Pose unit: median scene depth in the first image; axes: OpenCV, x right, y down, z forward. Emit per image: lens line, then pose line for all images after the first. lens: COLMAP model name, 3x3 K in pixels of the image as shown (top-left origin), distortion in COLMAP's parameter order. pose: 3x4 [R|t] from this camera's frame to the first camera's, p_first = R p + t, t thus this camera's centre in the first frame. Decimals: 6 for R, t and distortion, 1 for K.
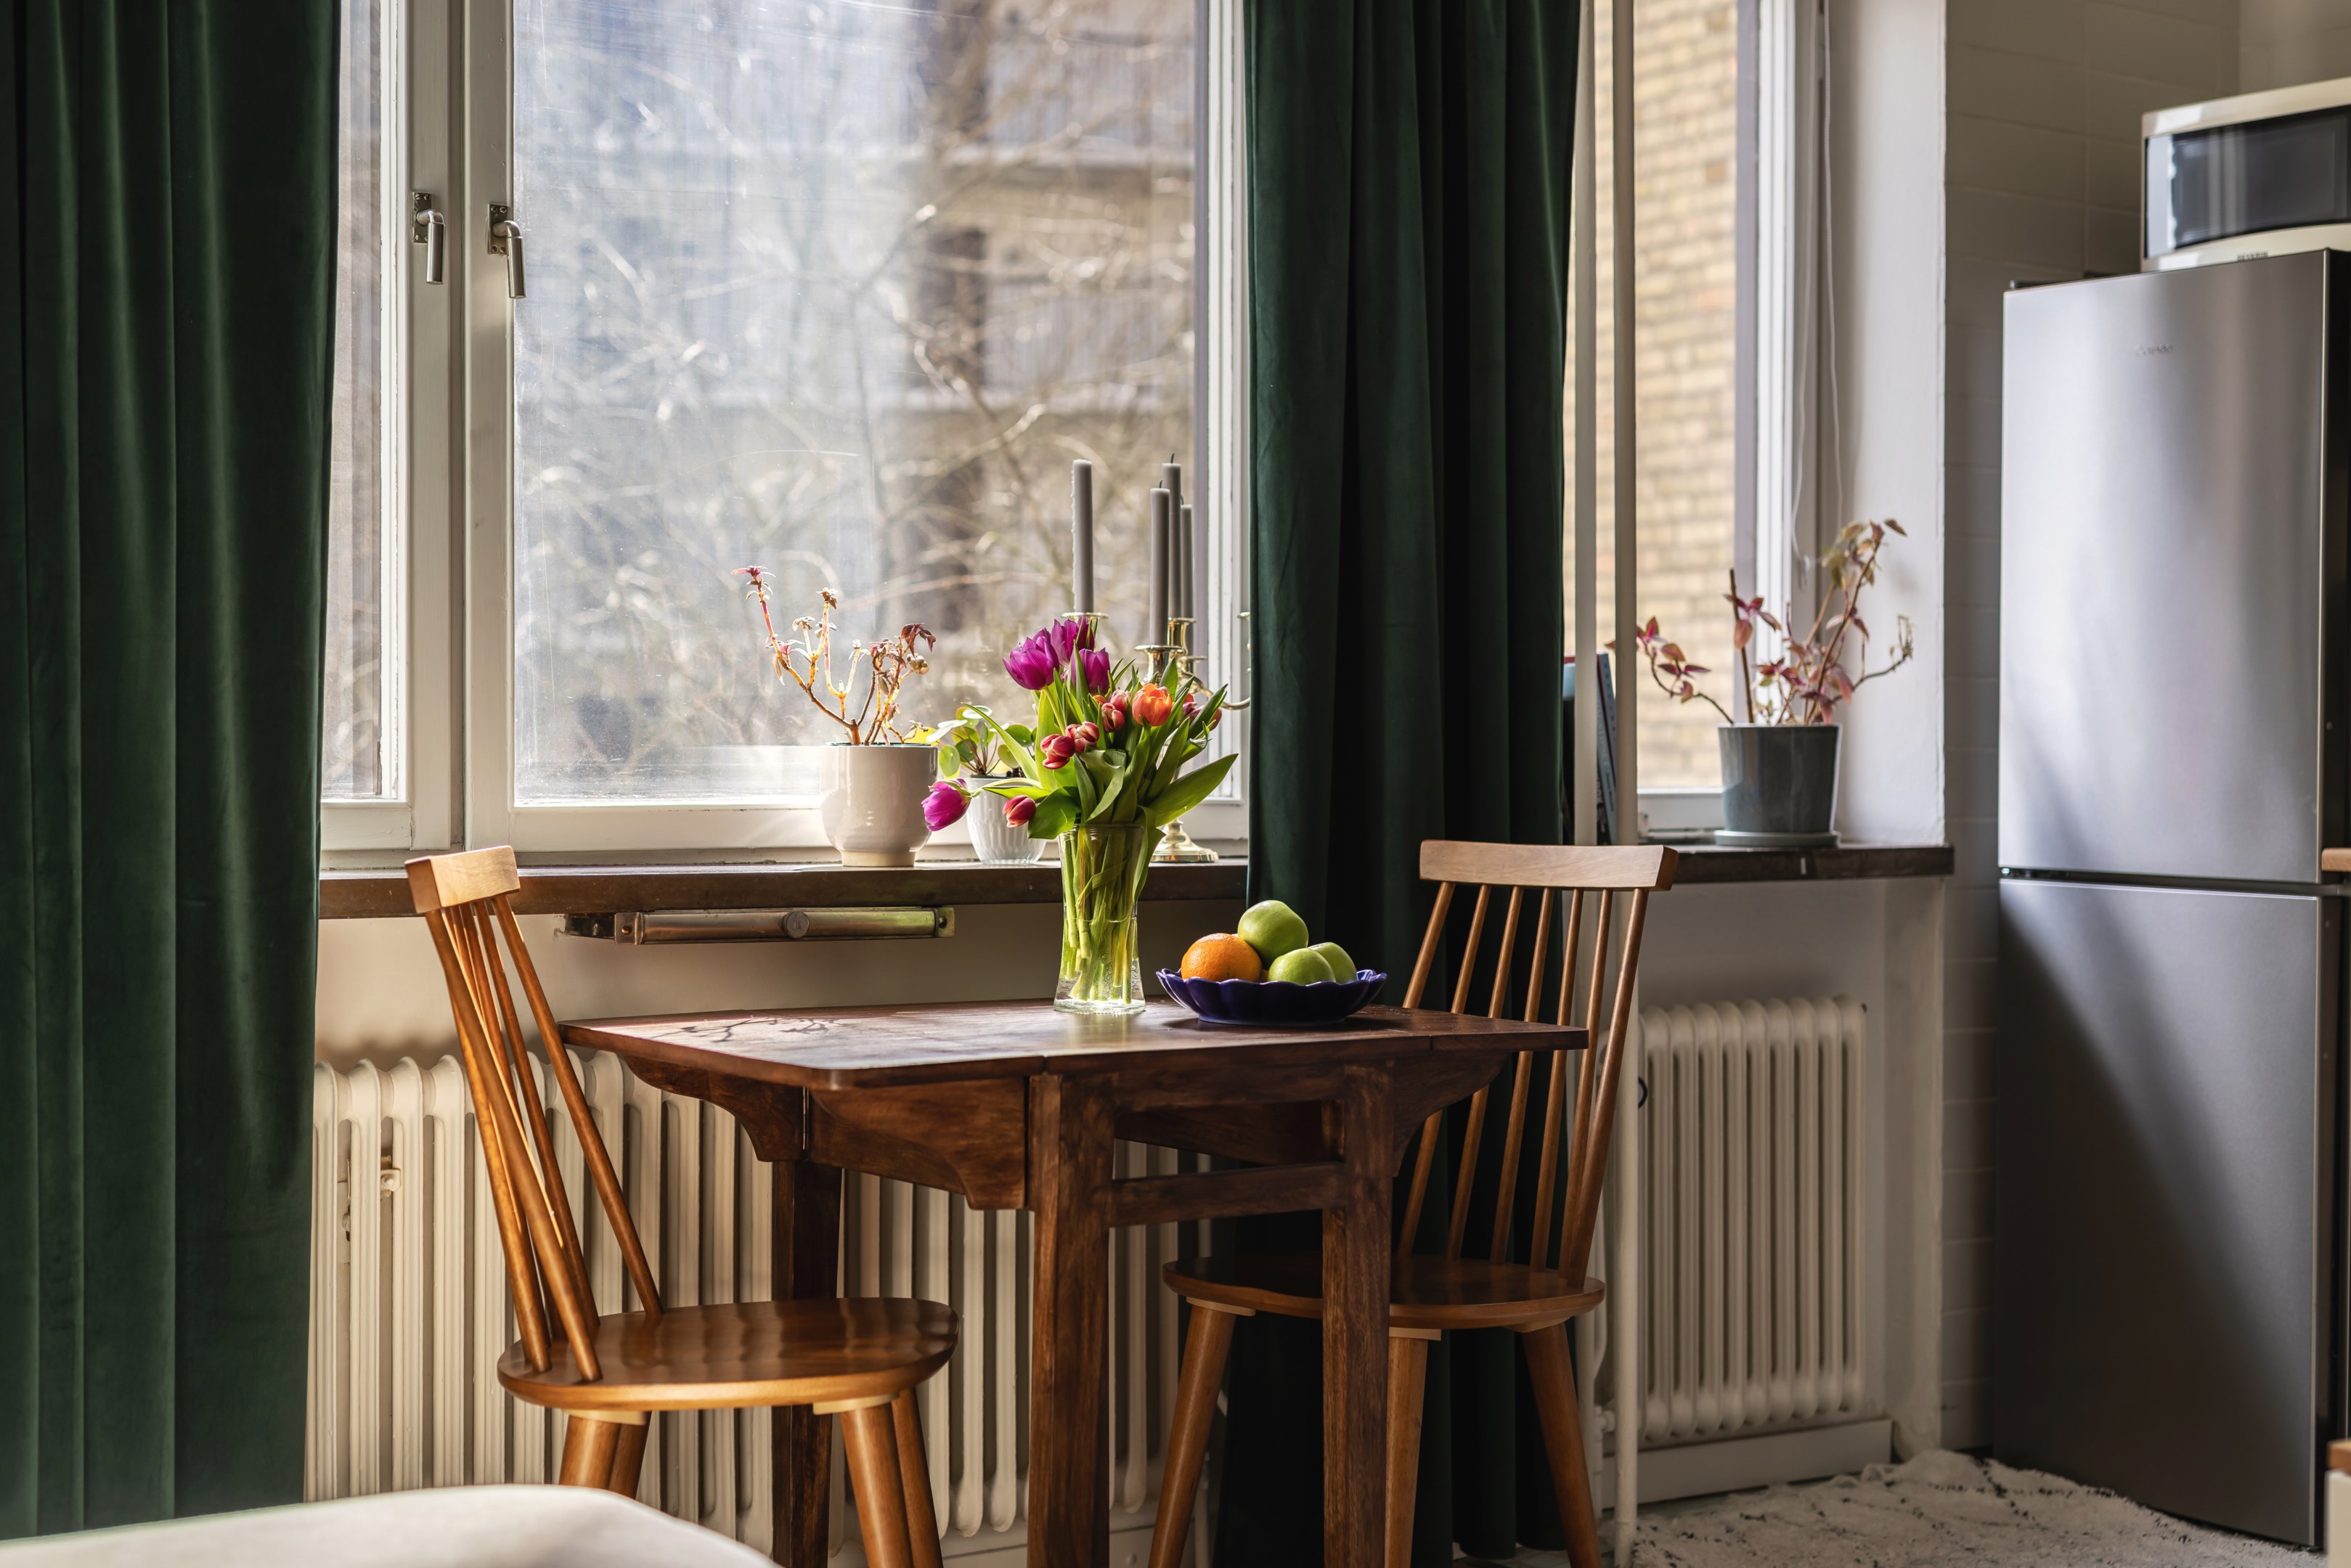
lens RADIAL K [[3294.4, 0, 1175.5], [0, 3294.4, 784.0], [0, 0, 1]] dist [-0.003167, -0.008445]
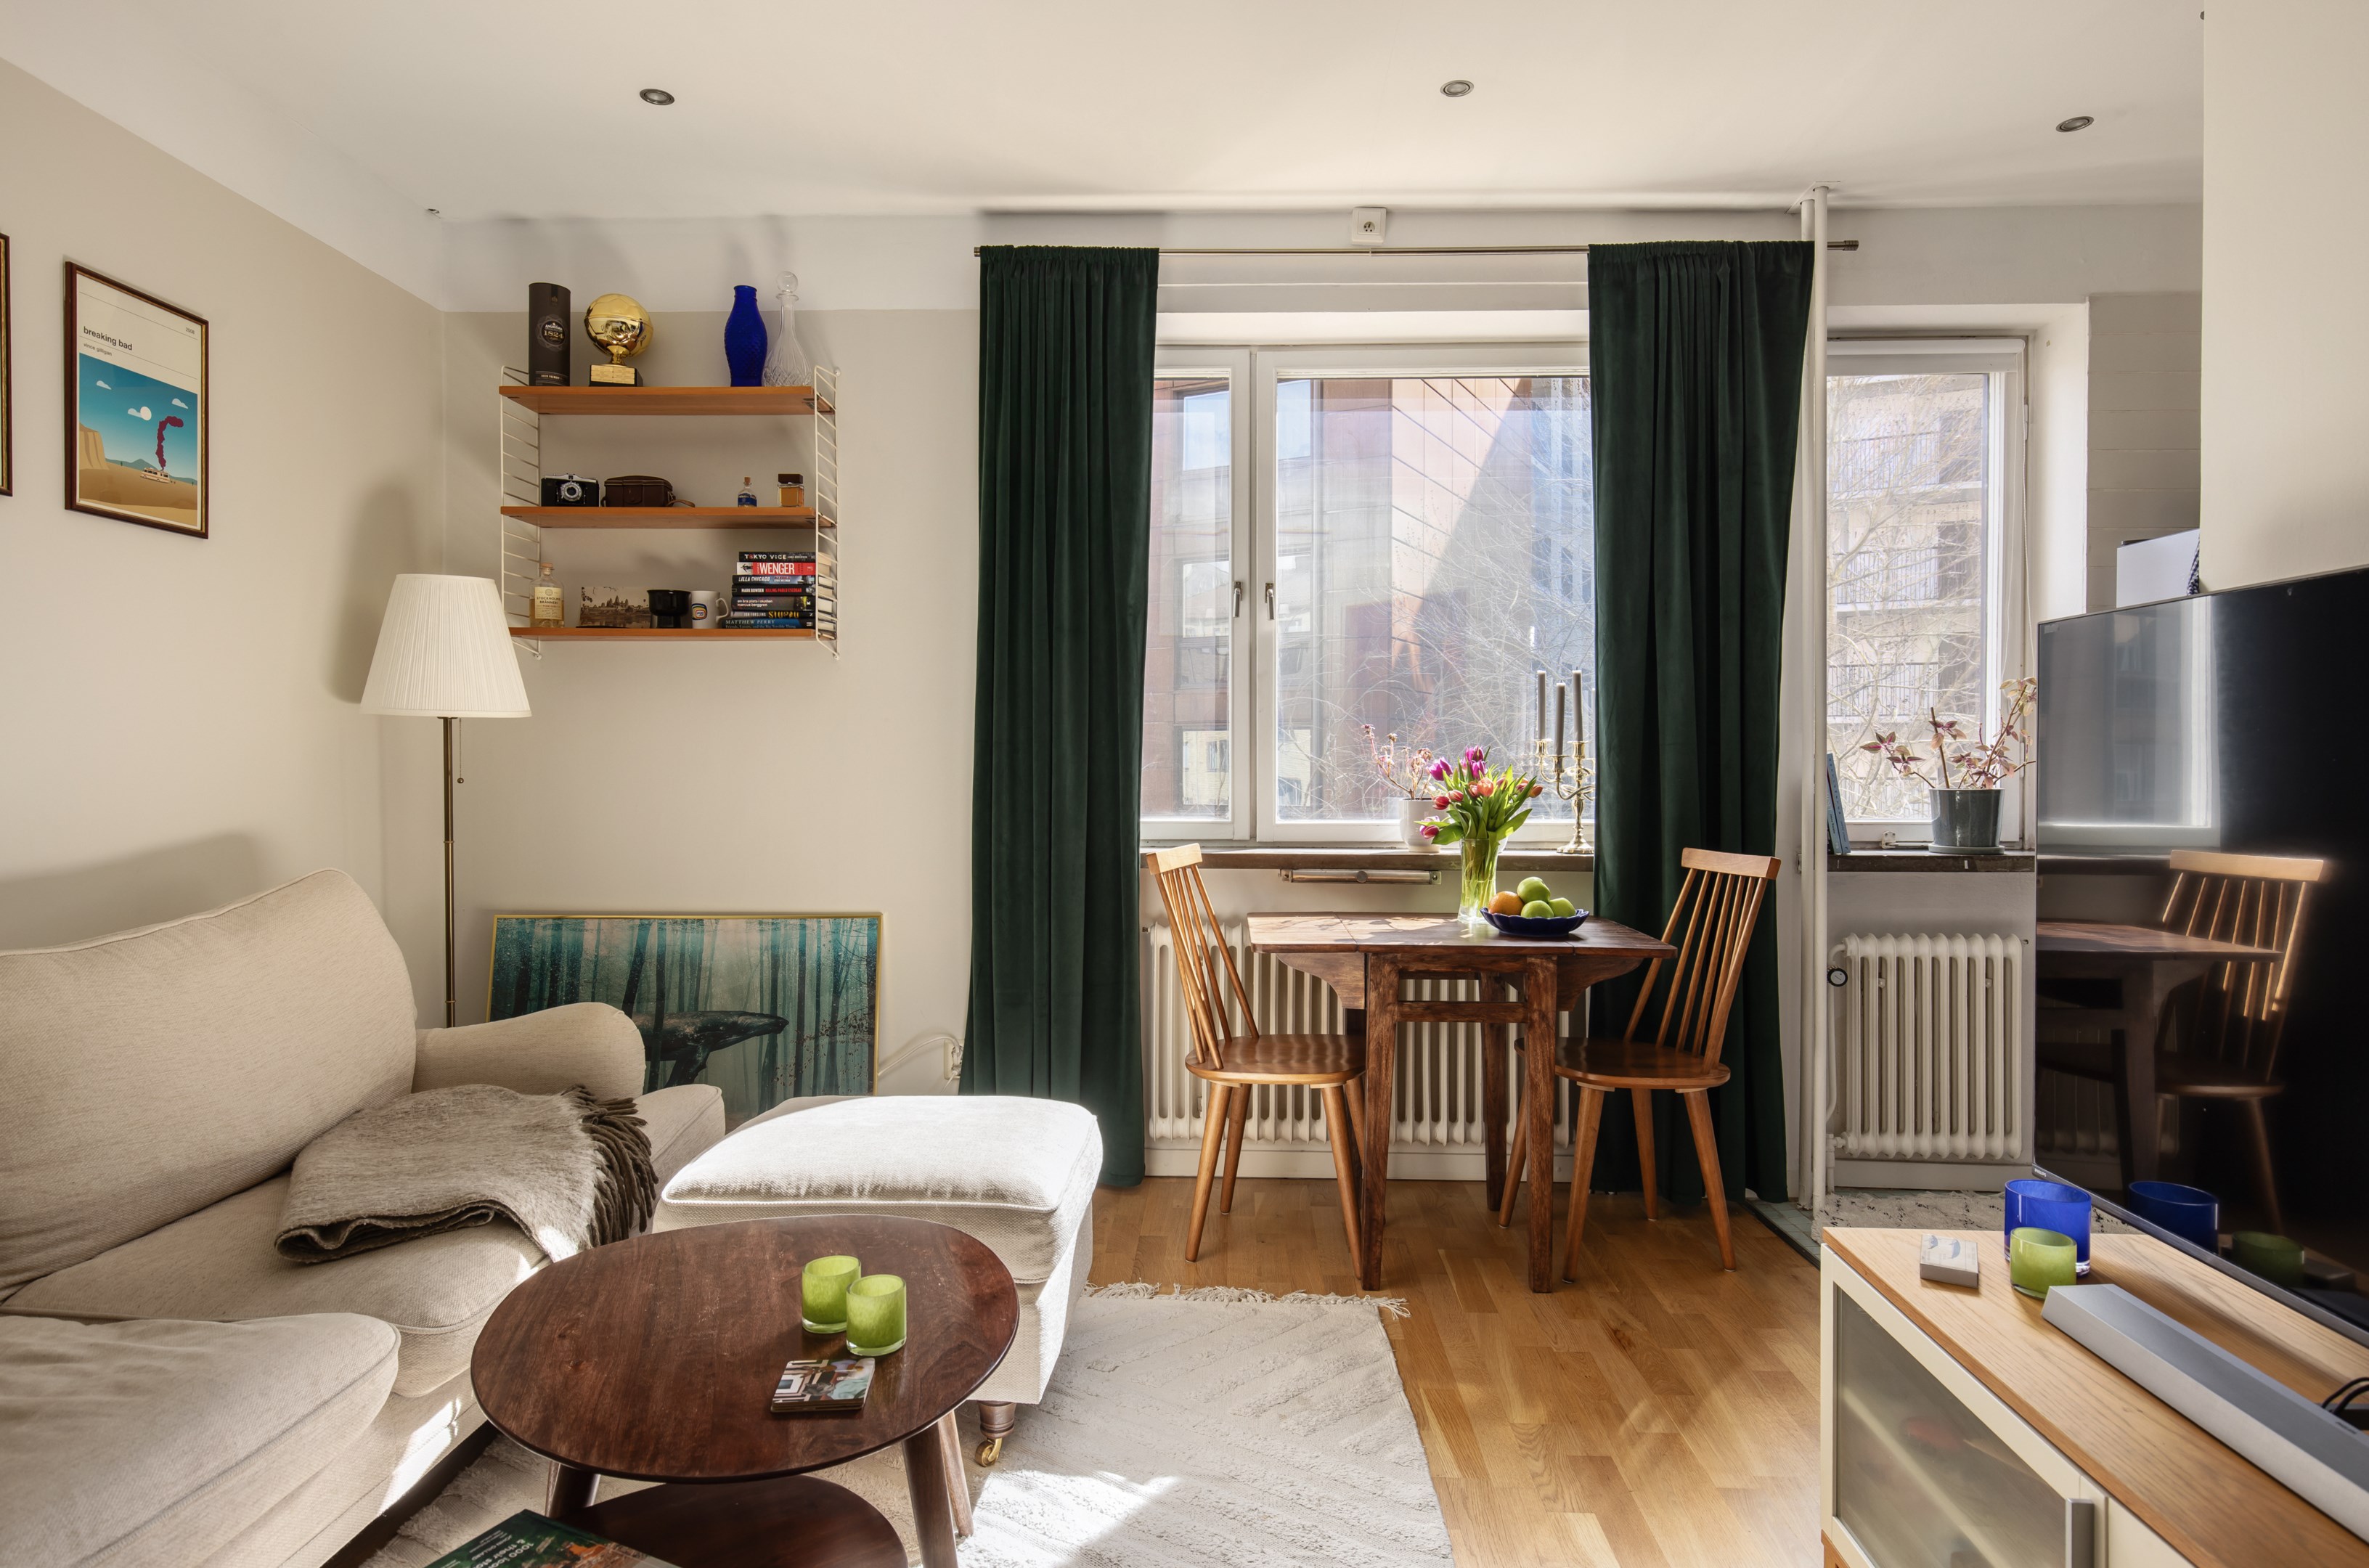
lens RADIAL K [[1344.4, 0, 1191.0], [0, 1344.4, 774.2], [0, 0, 1]] dist [0.007634, -0.000257]
pose [[0.807747, 0.003964, -0.589515, 0.333536], [-0.005572, 0.999984, -0.000911, -0.027660], [0.589502, 0.004021, 0.807757, 0.135288]]
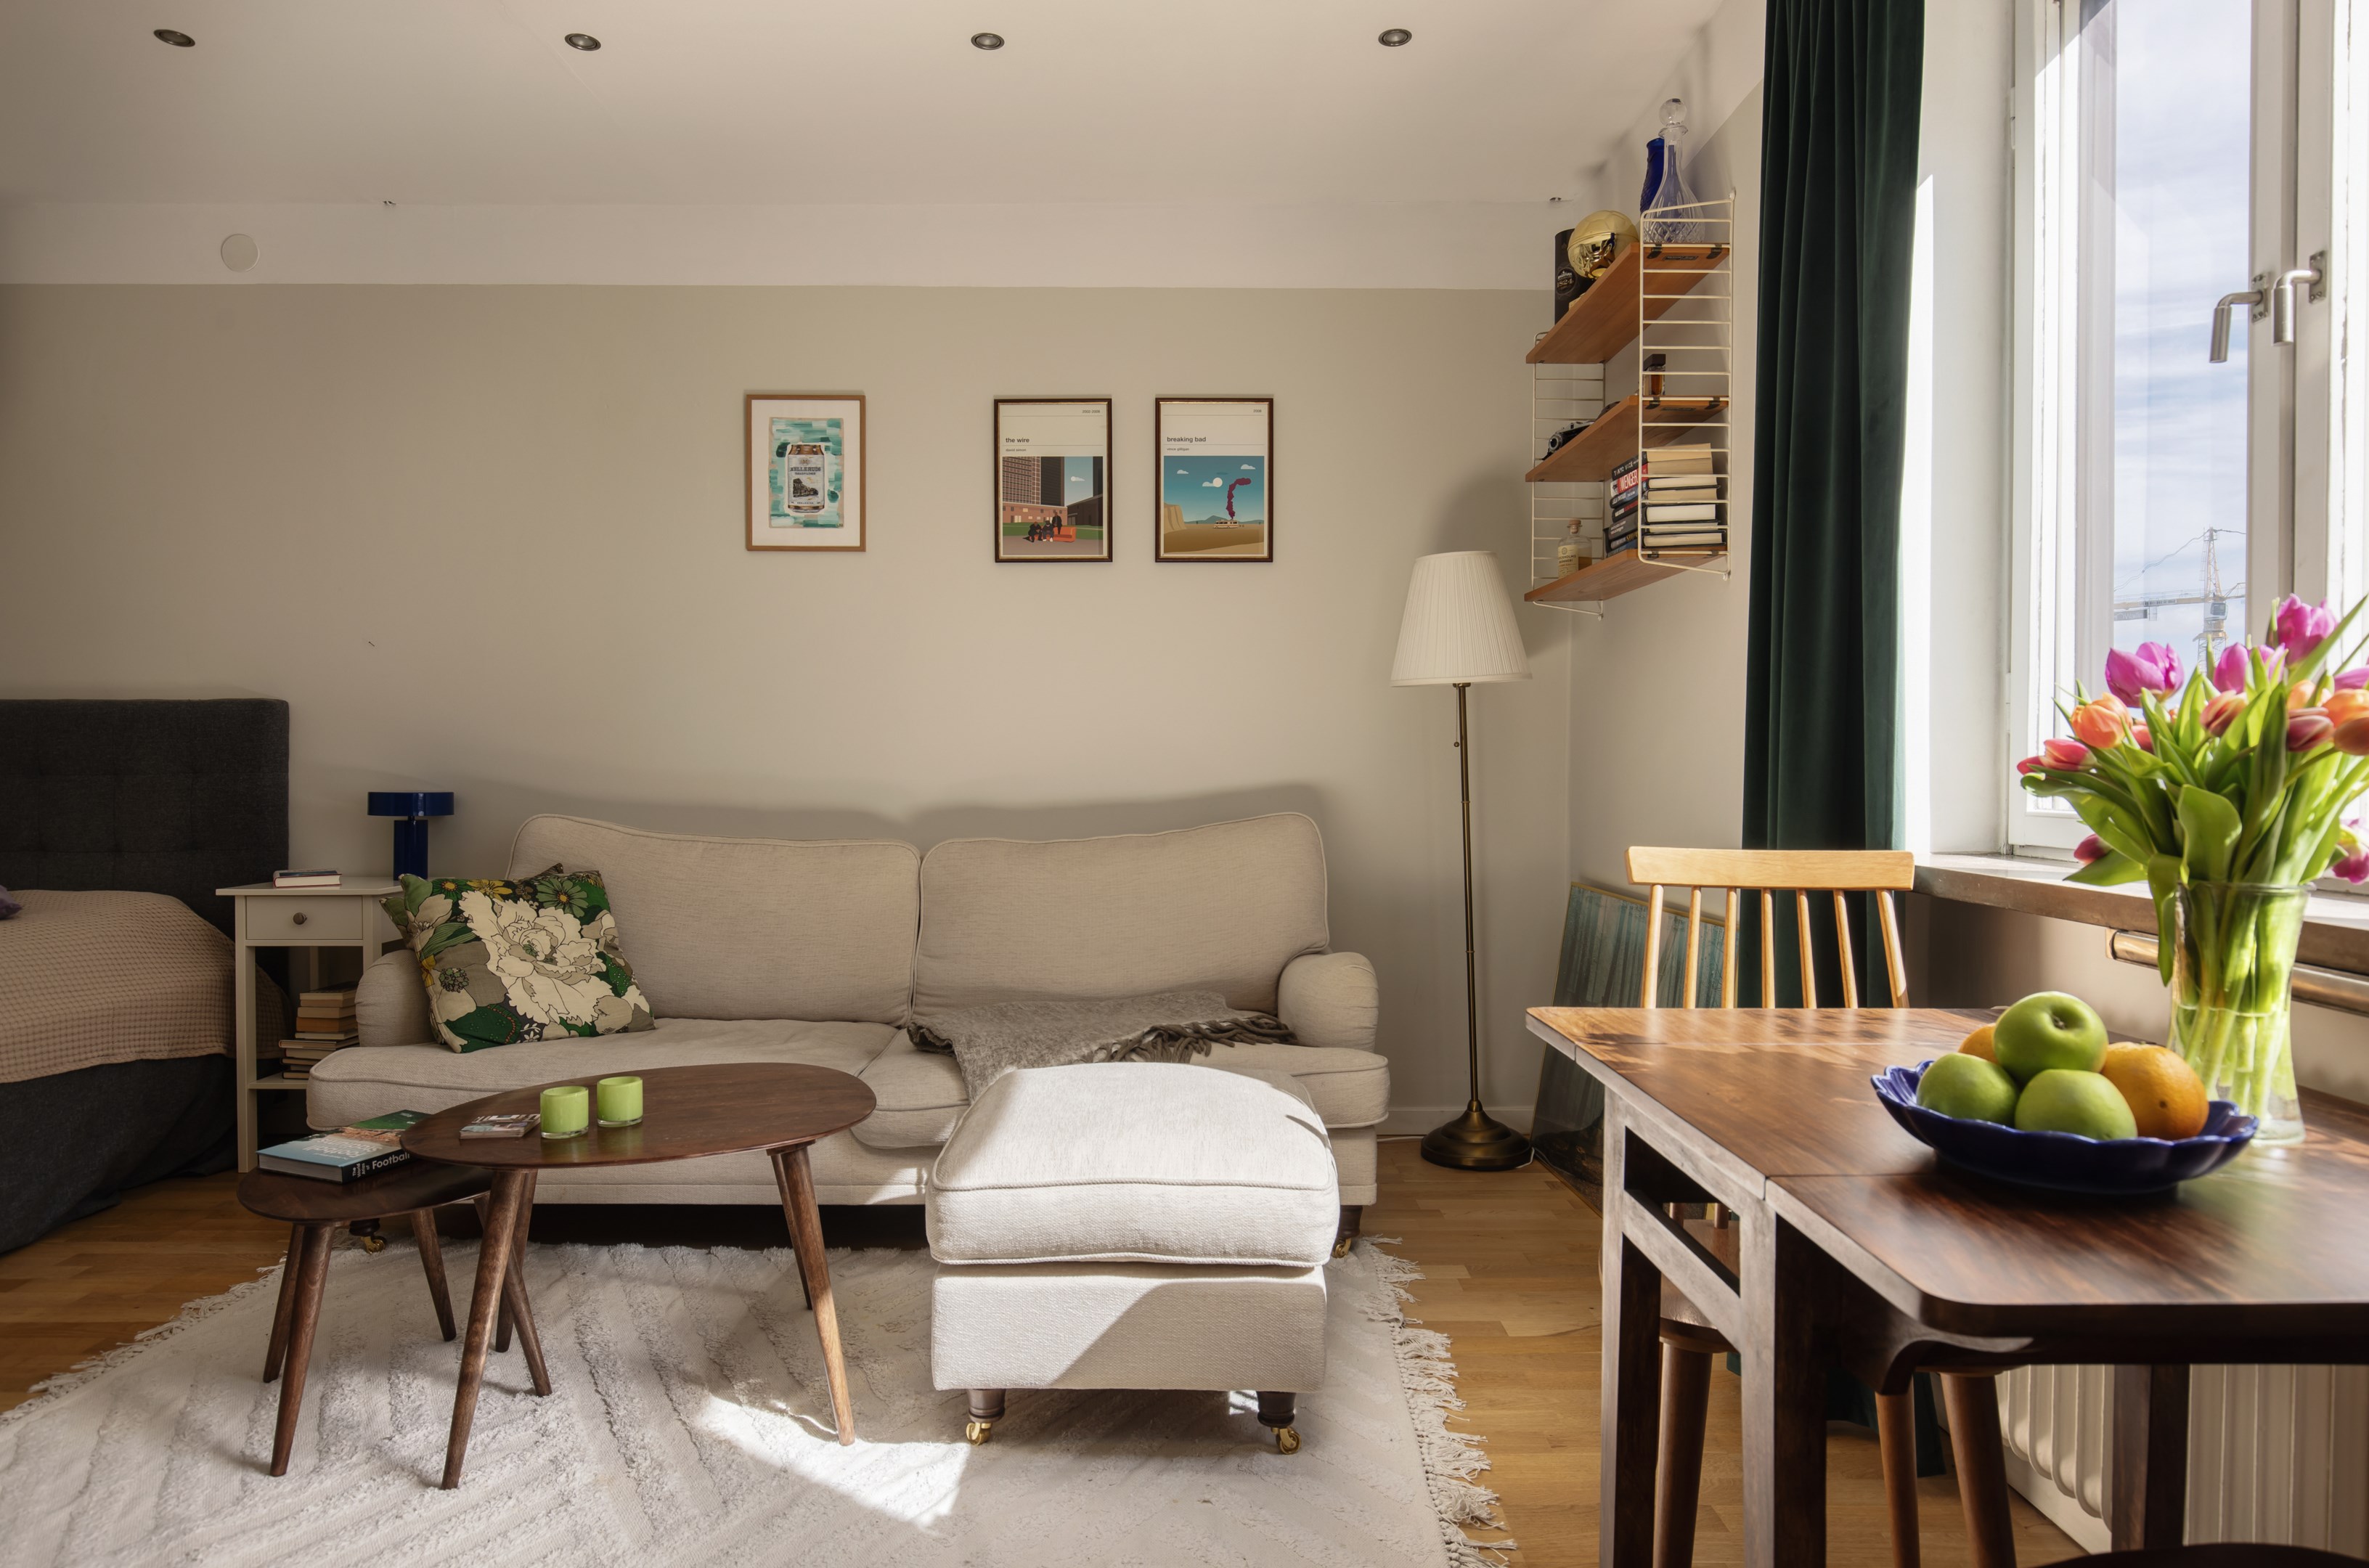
lens RADIAL K [[1398.5, 0, 1184.5], [0, 1398.5, 784.0], [0, 0, 1]] dist [0.000757, 0.000234]
pose [[-0.566291, 0.009373, -0.824152, 0.342205], [-0.011722, 0.999743, 0.019424, -0.011495], [0.824122, 0.020661, -0.566035, 0.917447]]
